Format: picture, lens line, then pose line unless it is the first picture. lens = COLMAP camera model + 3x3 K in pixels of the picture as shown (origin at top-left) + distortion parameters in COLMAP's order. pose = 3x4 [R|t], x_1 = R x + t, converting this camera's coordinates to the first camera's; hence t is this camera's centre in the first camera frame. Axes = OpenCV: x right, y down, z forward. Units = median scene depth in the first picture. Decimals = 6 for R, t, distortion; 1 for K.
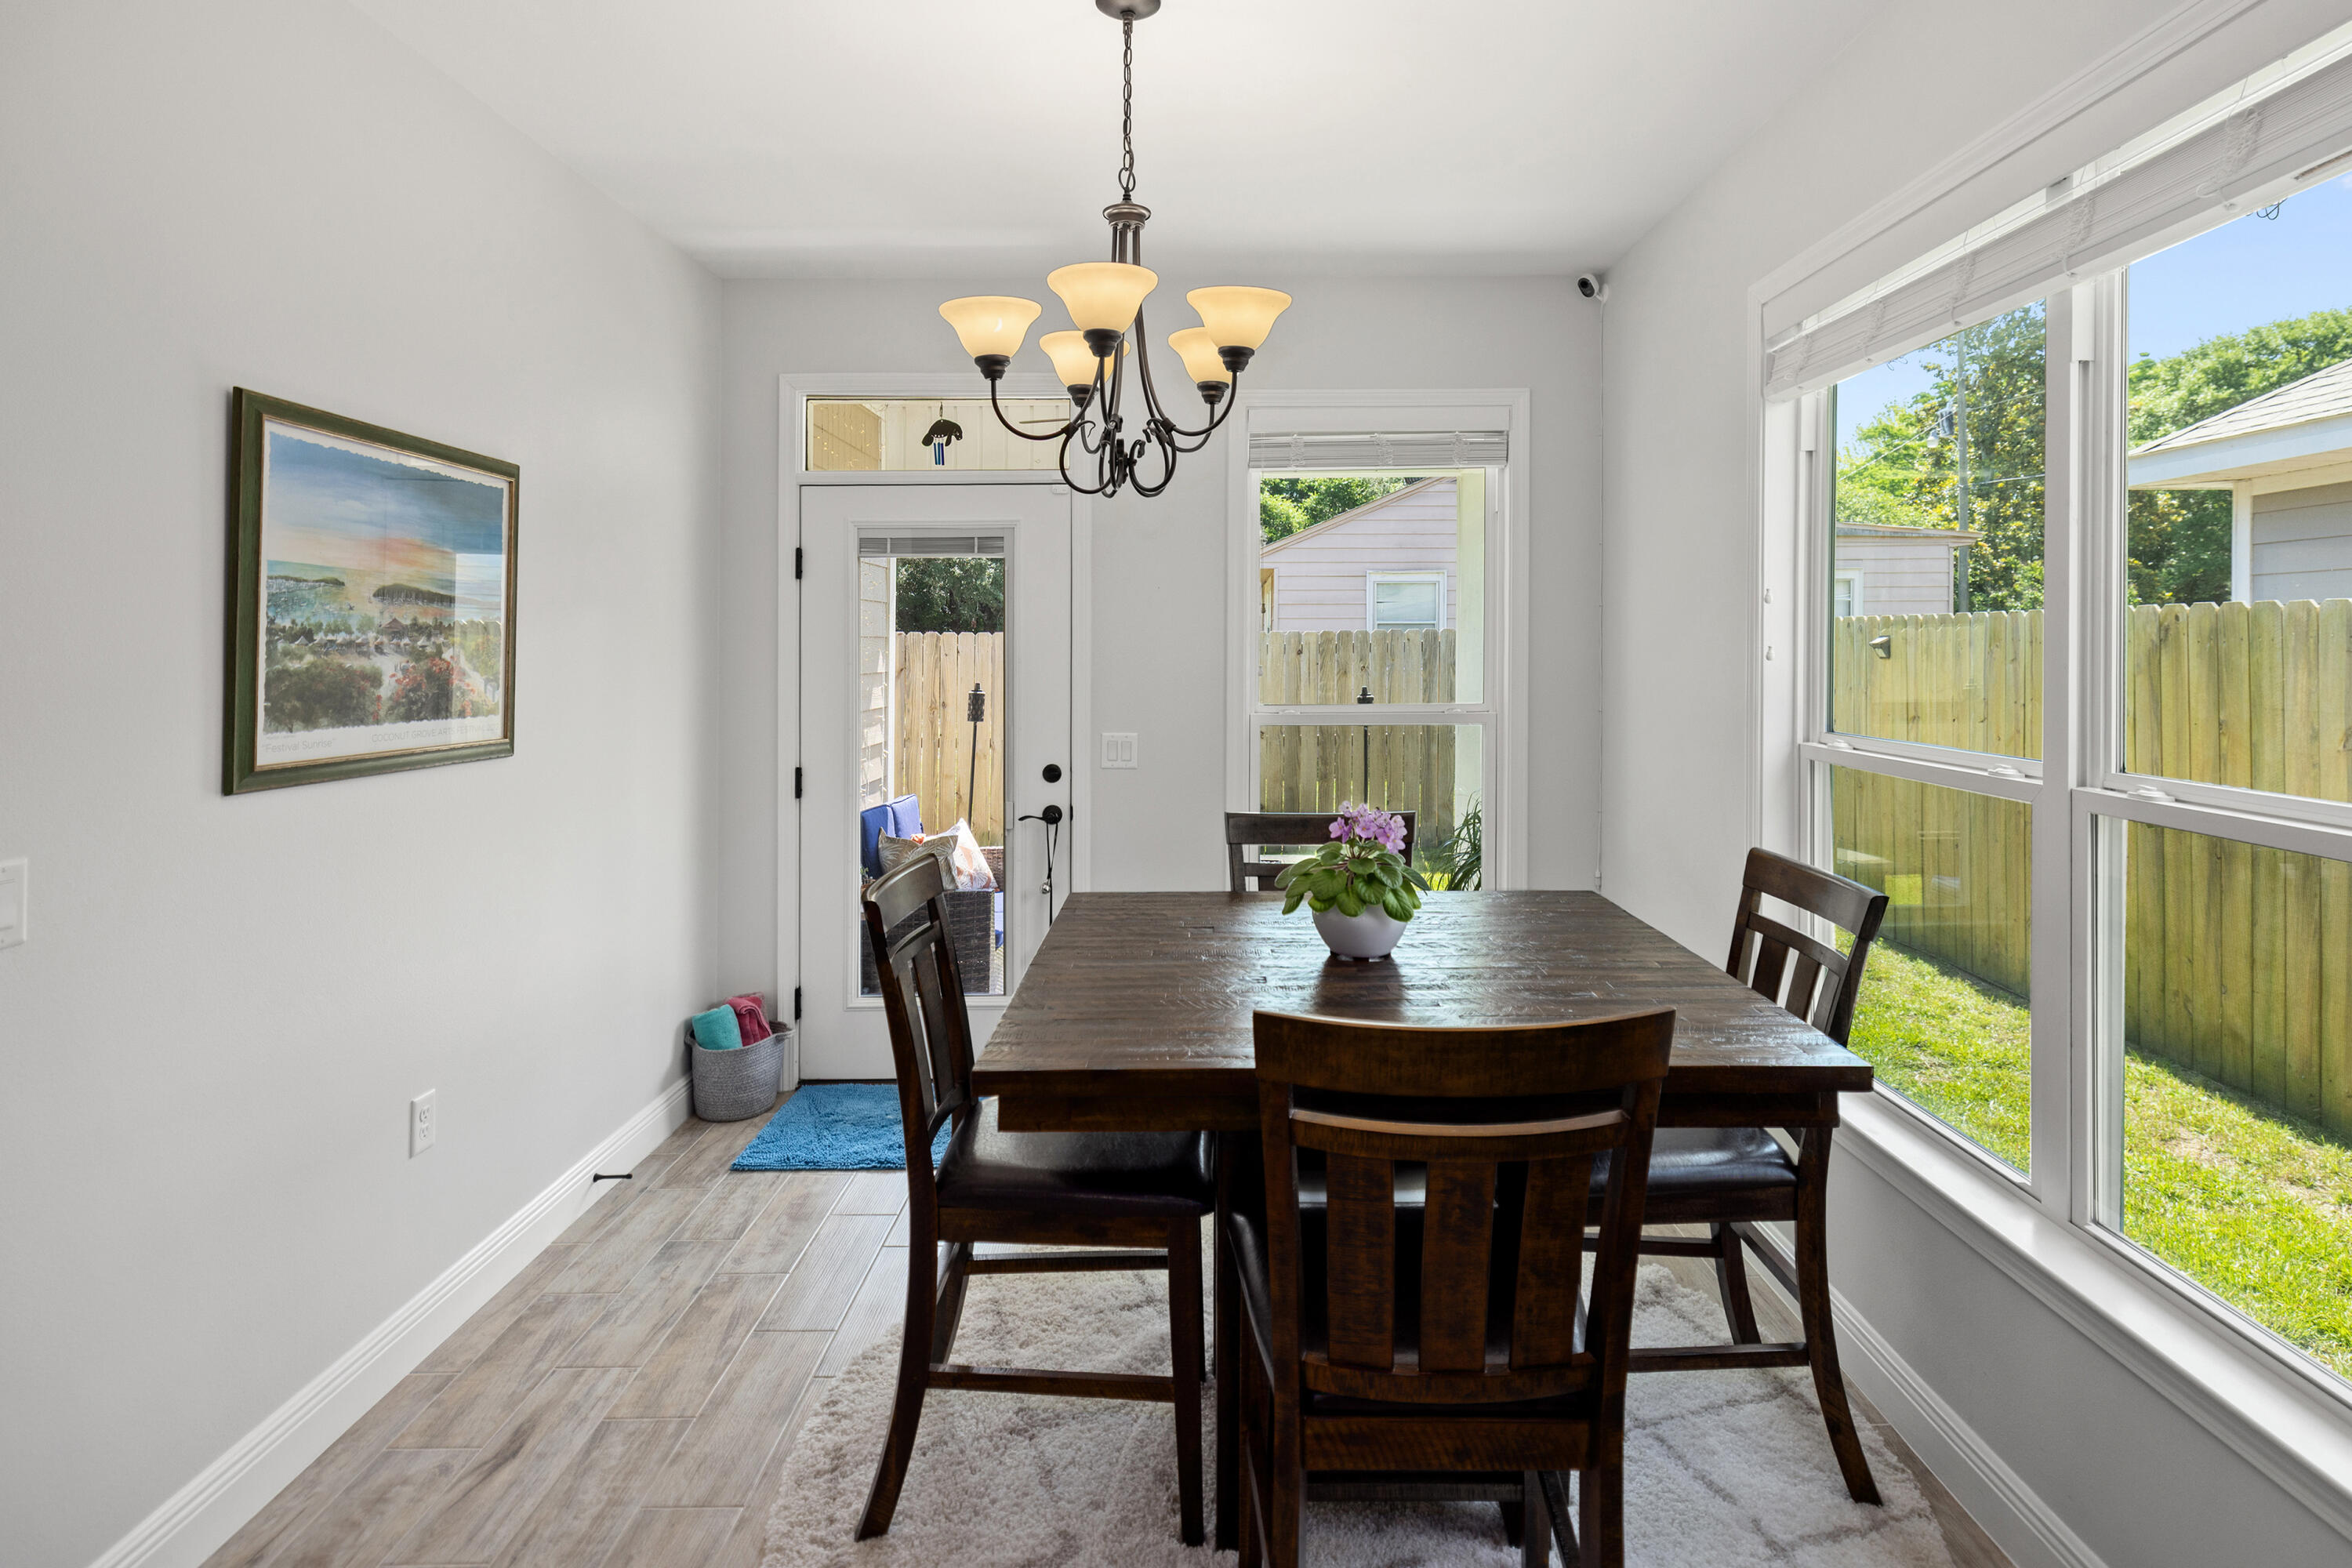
lens RADIAL K [[1232.7, 0, 1199.4], [0, 1232.7, 649.5], [0, 0, 1]] dist [-0.003660, 0.000710]
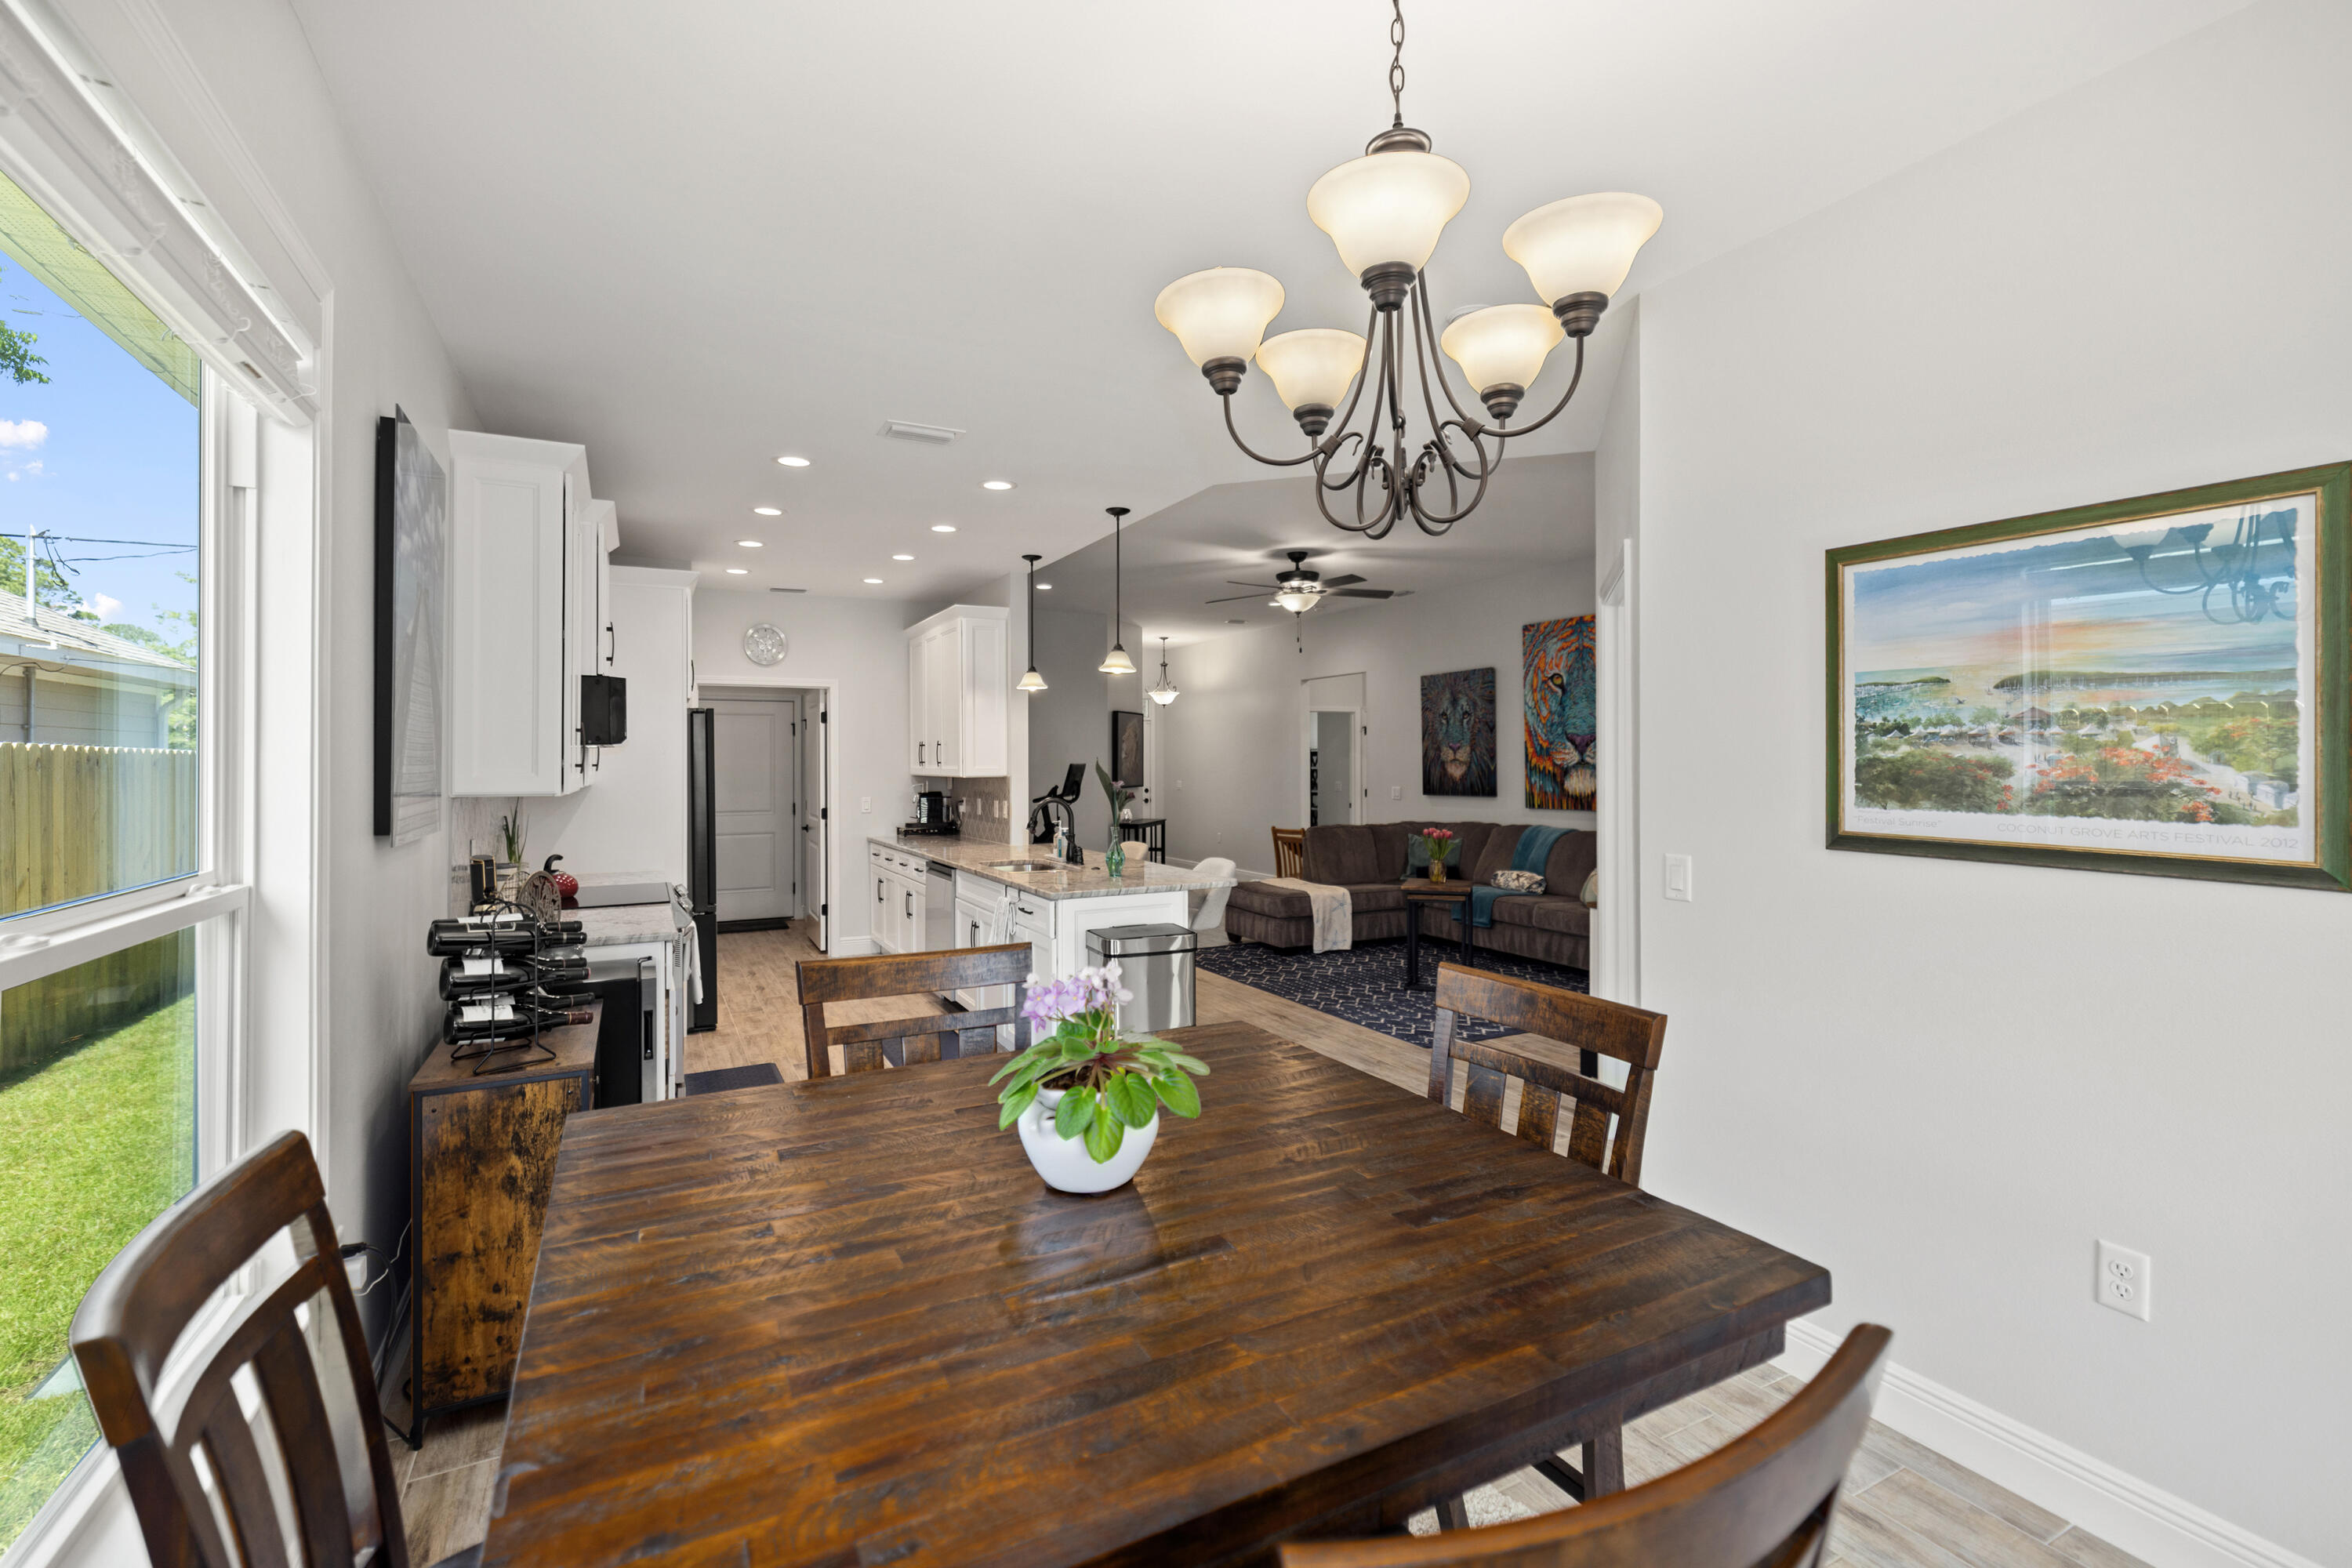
lens RADIAL K [[1025.8, 0, 1159.5], [0, 1025.8, 741.8], [0, 0, 1]] dist [0.004043, -0.001281]
pose [[-0.890501, -0.001304, -0.454979, 0.235250], [0.006244, 0.999867, -0.015086, 0.007019], [0.454938, -0.016275, -0.890374, 1.001224]]
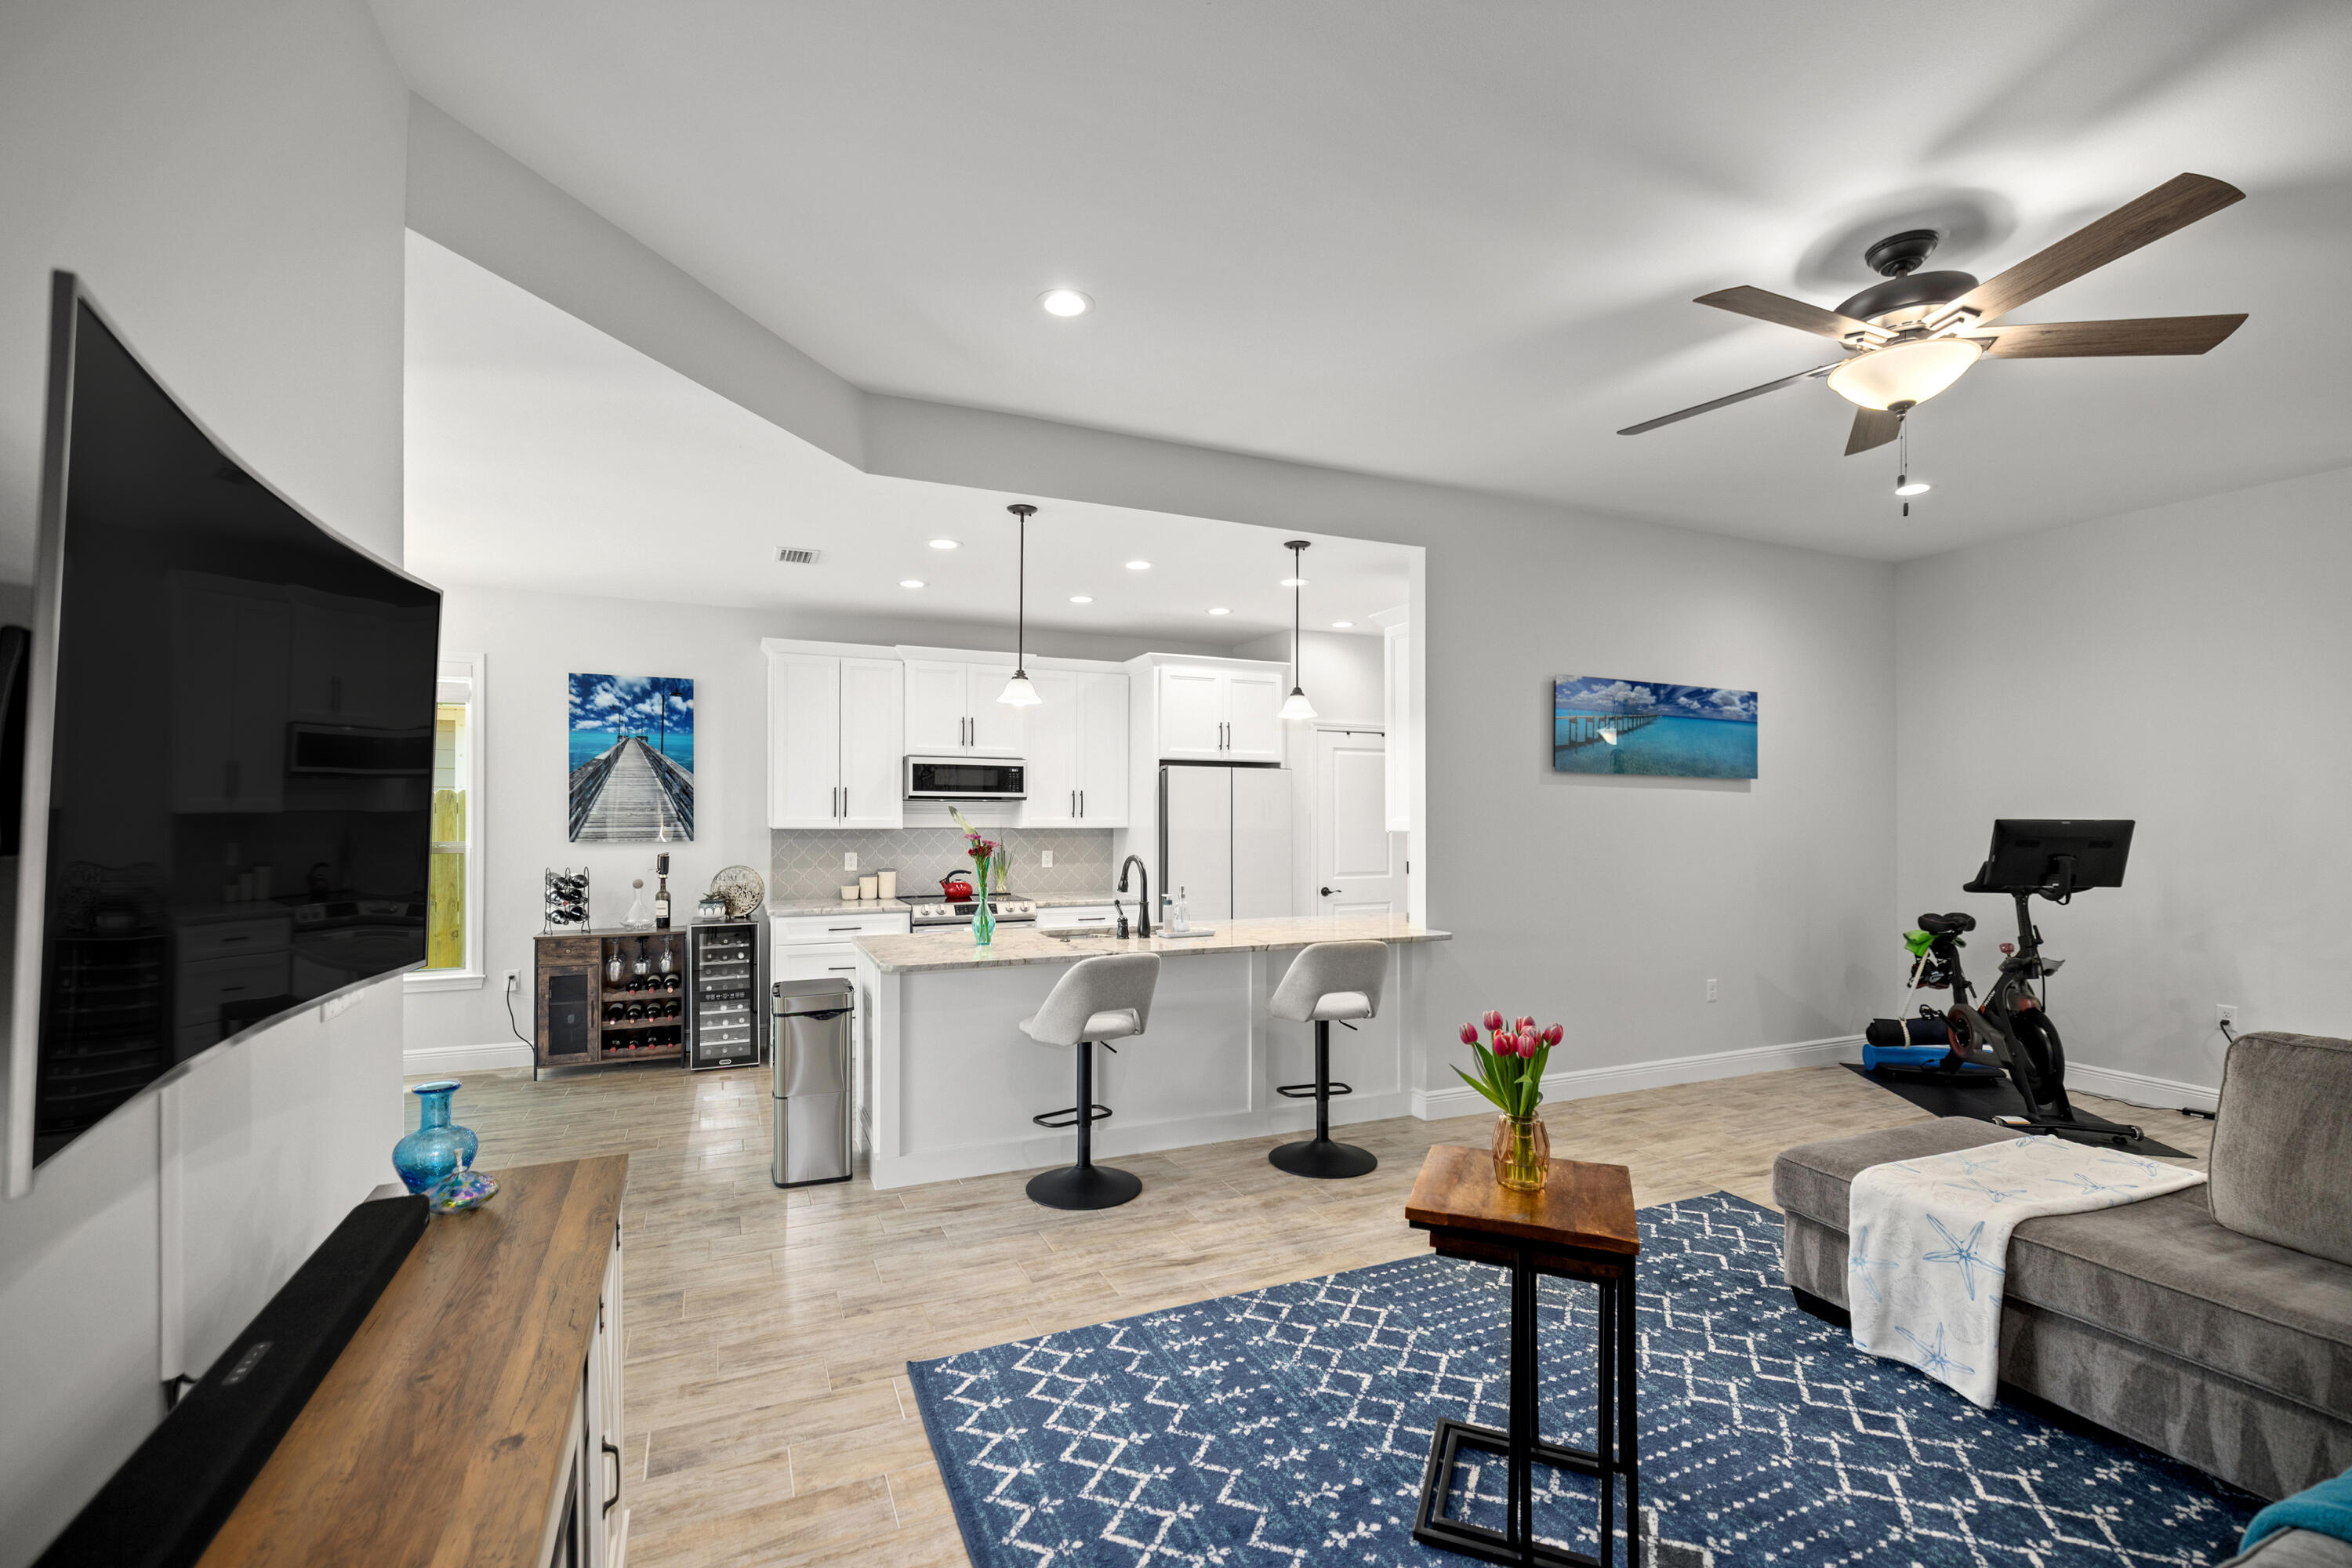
lens RADIAL K [[1025.8, 0, 1134.8], [0, 1025.8, 799.5], [0, 0, 1]] dist [0.004043, -0.001281]
pose [[-0.406835, 0.016161, 0.913359, -1.572351], [0.001378, 0.999853, -0.017078, 0.020308], [-0.913501, -0.005689, -0.406798, 0.026564]]
